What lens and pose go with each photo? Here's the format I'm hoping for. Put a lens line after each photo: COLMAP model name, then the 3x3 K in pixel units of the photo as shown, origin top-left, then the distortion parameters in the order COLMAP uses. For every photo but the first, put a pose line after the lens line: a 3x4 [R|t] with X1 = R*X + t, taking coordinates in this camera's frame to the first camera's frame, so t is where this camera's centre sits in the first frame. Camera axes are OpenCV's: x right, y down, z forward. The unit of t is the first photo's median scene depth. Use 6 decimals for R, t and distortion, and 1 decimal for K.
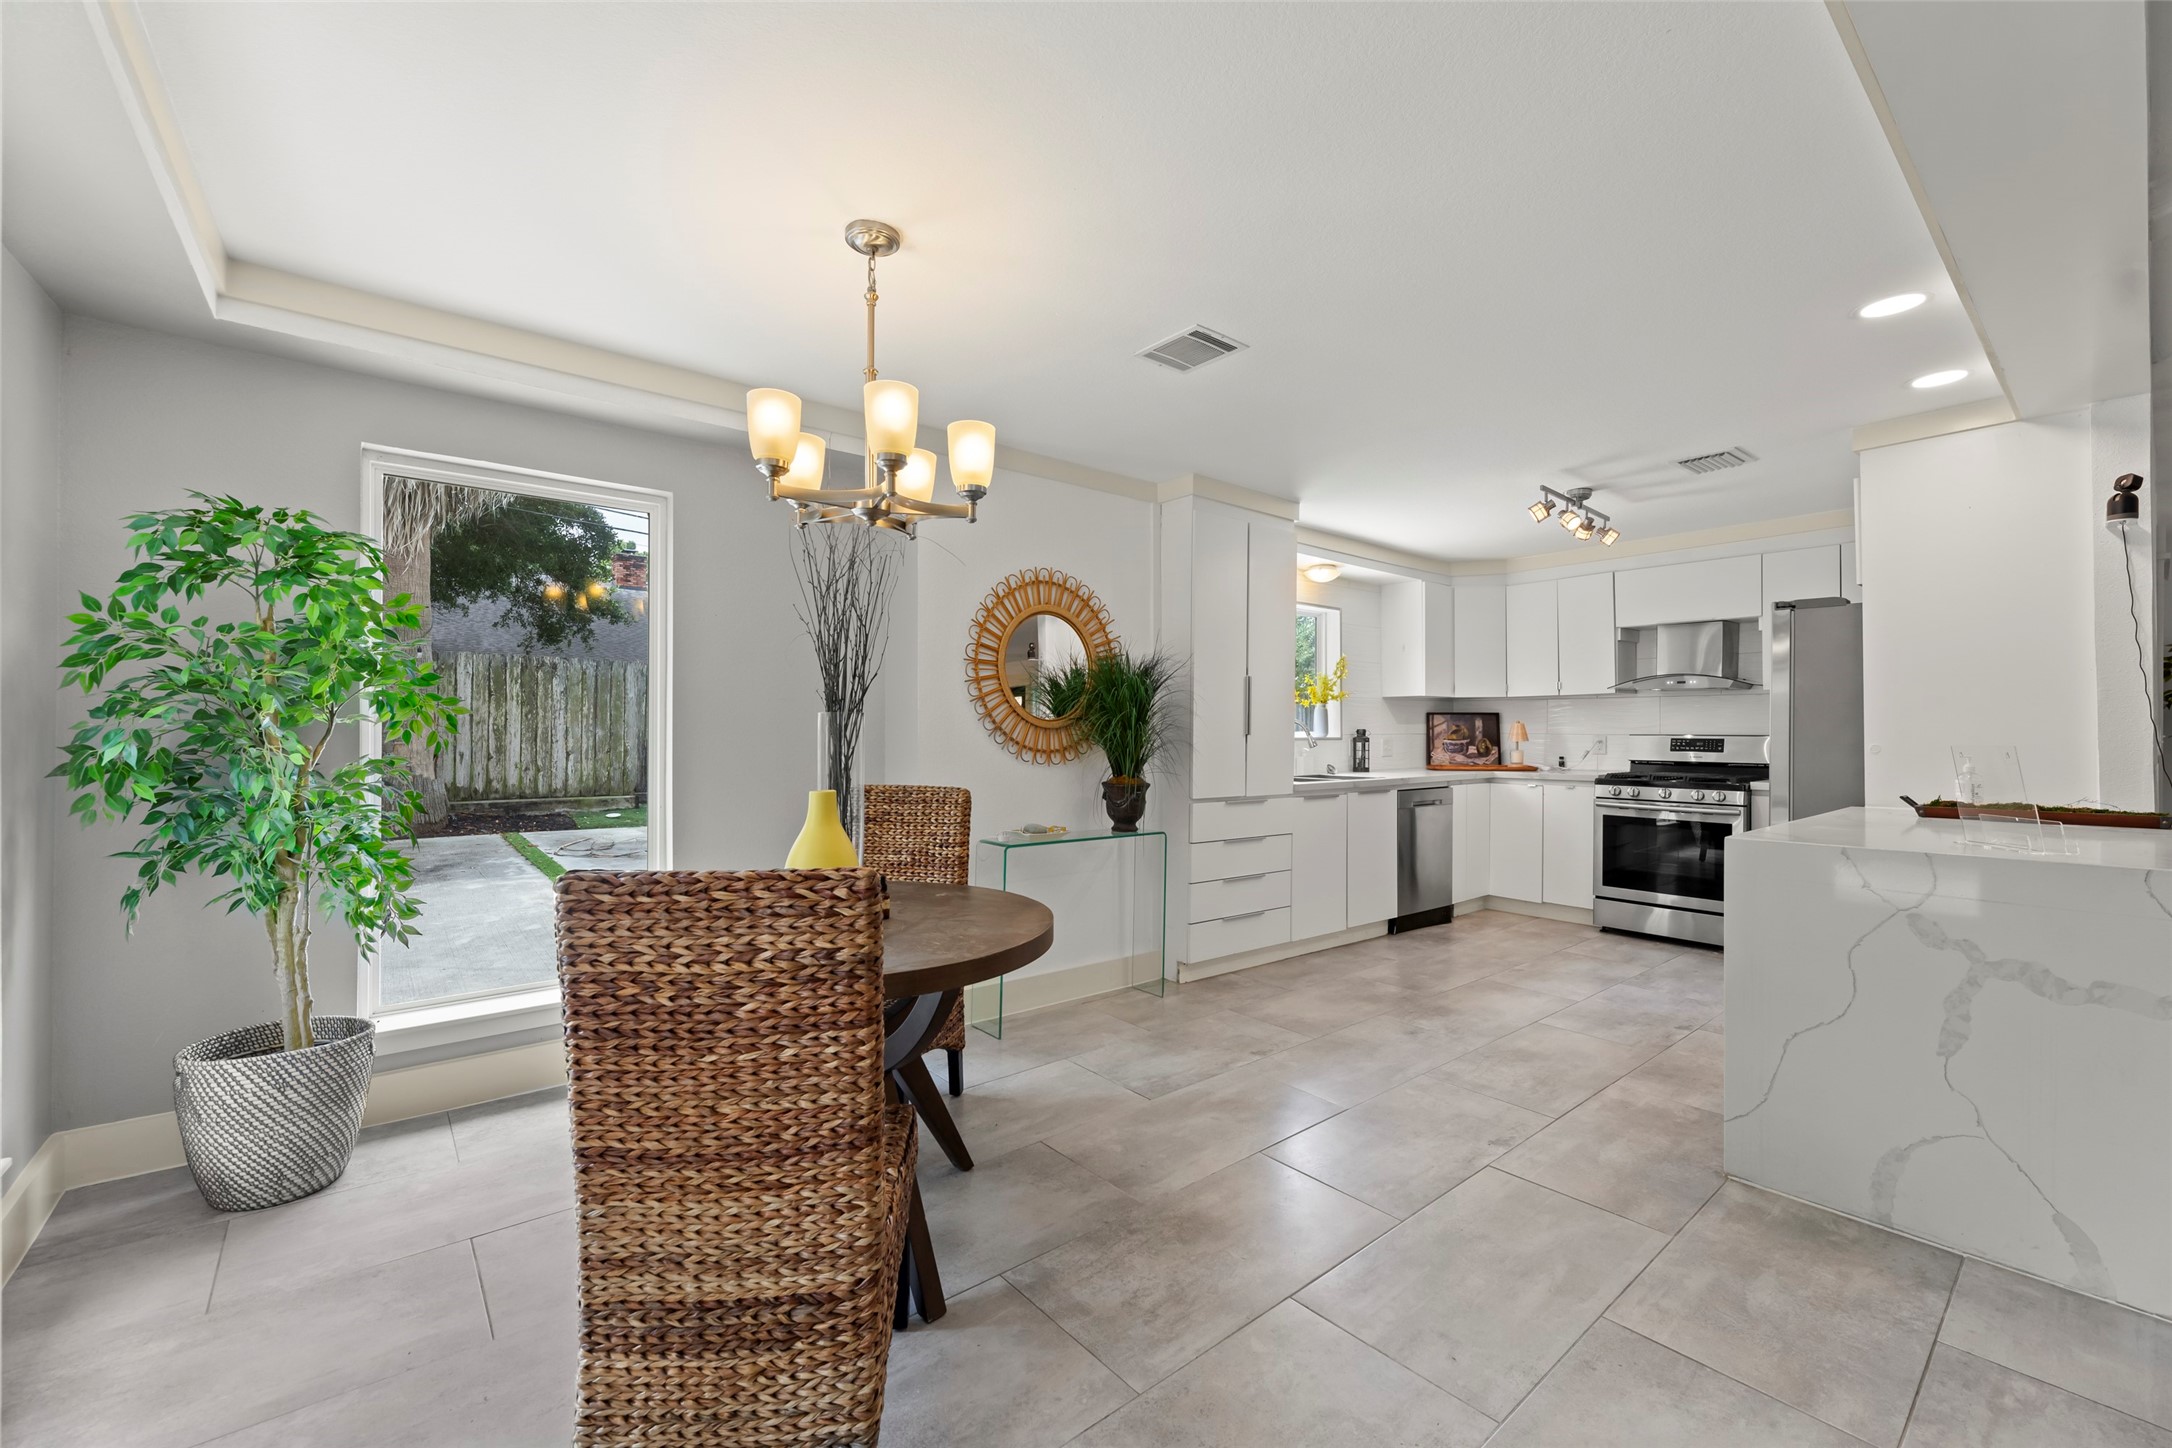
lens RADIAL K [[881.8, 0, 1081.5], [0, 881.8, 726.6], [0, 0, 1]] dist [-0.004363, 0.000086]
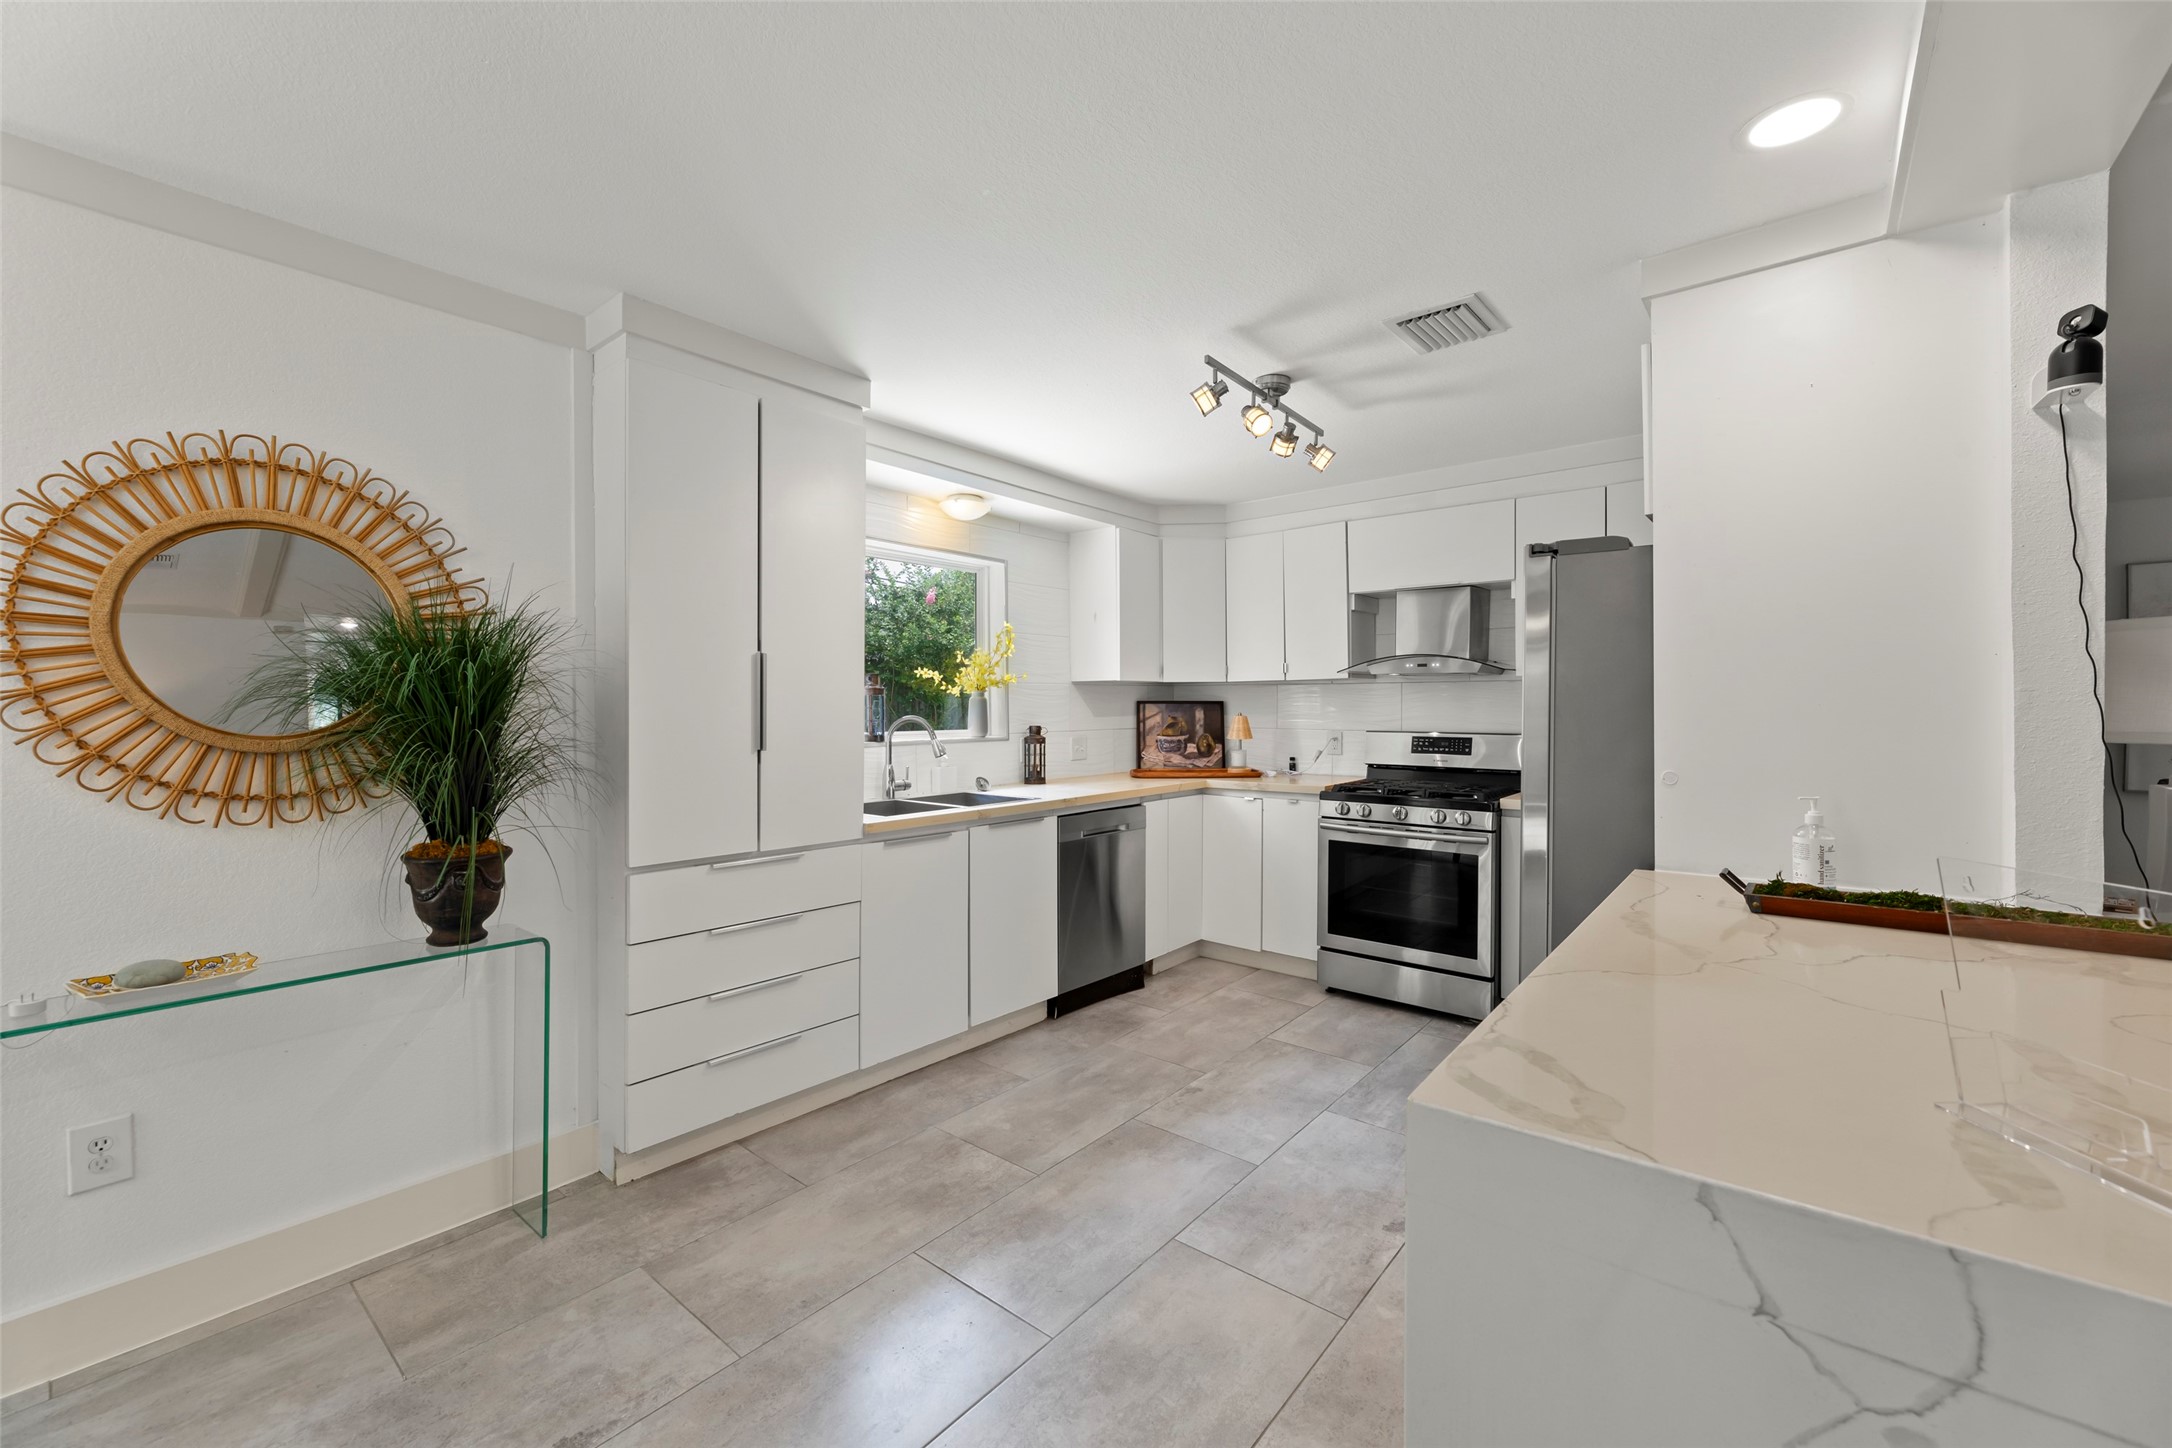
lens RADIAL K [[881.8, 0, 1089.5], [0, 881.8, 713.5], [0, 0, 1]] dist [-0.004363, 0.000086]
pose [[0.979374, -0.005715, 0.201974, 0.297308], [0.003039, 0.999903, 0.013558, -0.024028], [-0.202032, -0.012665, 0.979297, 0.375318]]
